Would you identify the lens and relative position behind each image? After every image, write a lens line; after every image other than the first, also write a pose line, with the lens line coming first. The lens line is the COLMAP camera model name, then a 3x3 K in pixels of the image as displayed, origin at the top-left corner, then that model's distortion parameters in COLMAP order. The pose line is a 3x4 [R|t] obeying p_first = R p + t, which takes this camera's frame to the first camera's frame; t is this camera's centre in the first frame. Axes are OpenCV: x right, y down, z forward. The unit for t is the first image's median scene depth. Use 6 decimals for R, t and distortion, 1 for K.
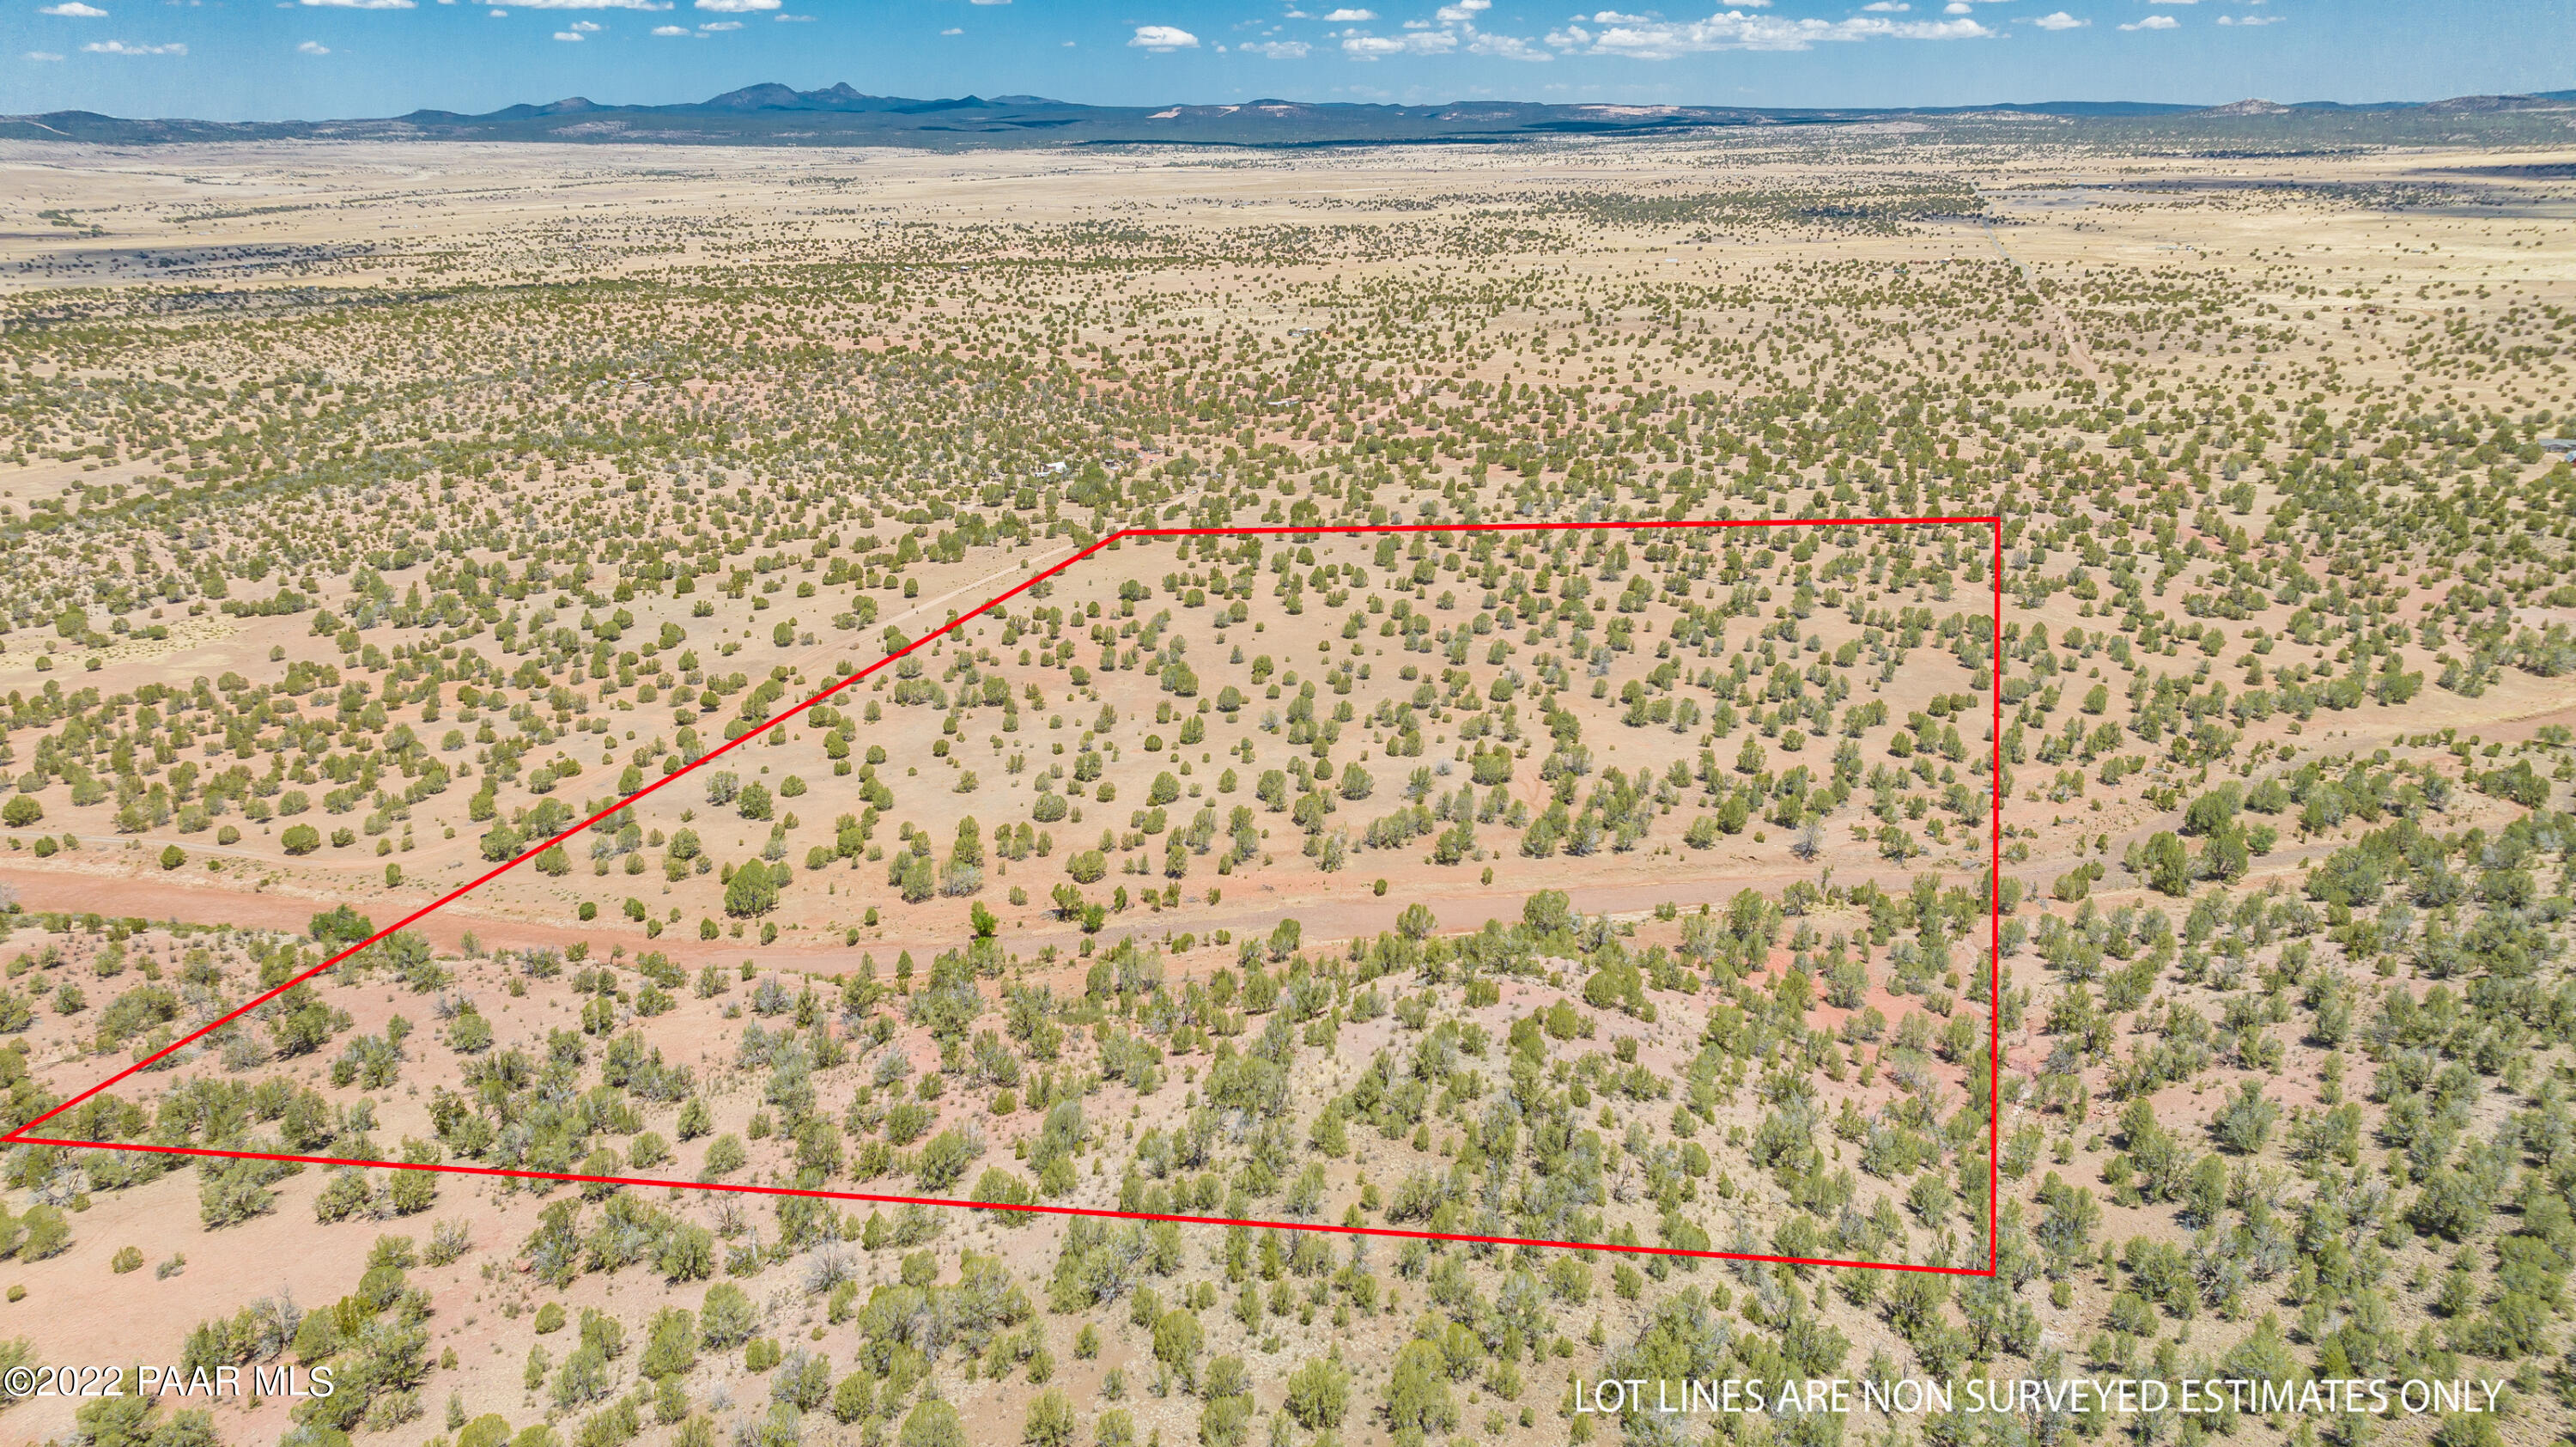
lens RADIAL K [[1829.6, 0, 1265.3], [0, 1829.6, 720.3], [0, 0, 1]] dist [-0.024880, 0.002308]
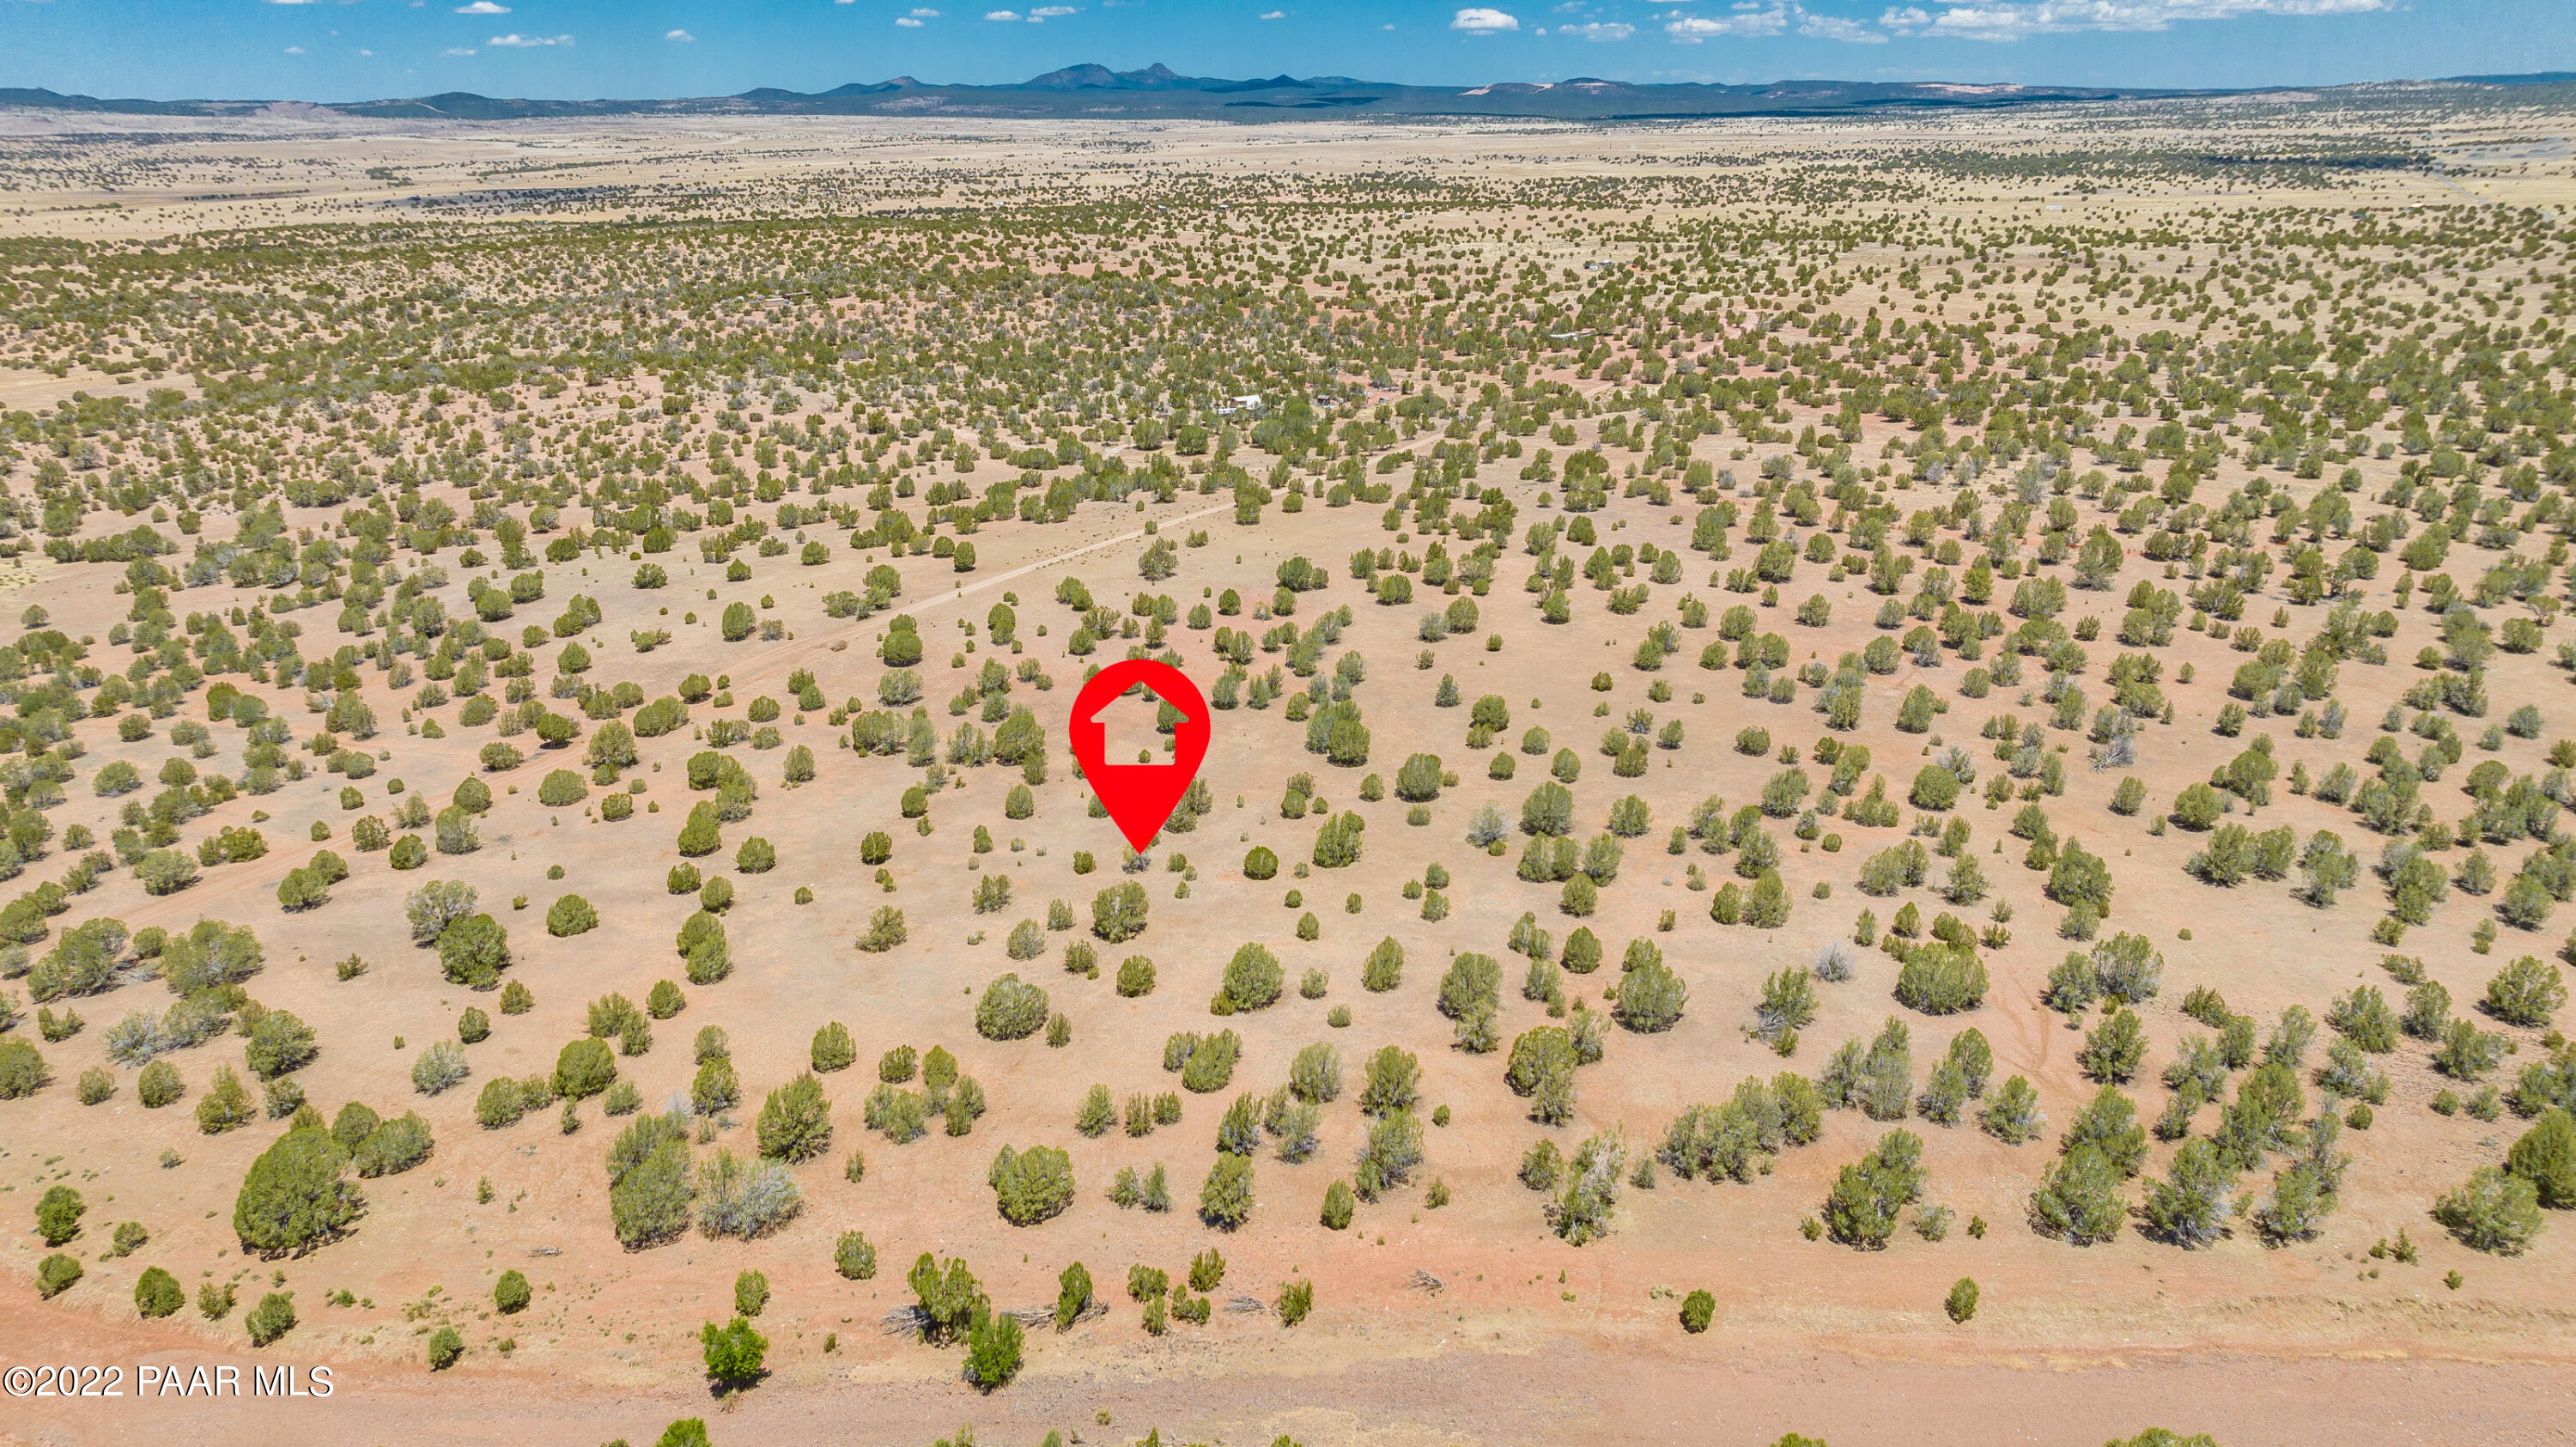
lens RADIAL K [[1829.6, 0, 1265.3], [0, 1829.6, 720.3], [0, 0, 1]] dist [-0.024880, 0.002308]
pose [[0.986889, 0.050962, -0.153145, 0.012042], [-0.049741, 0.998692, 0.011798, -0.022350], [0.153546, -0.004026, 0.988133, 0.305283]]
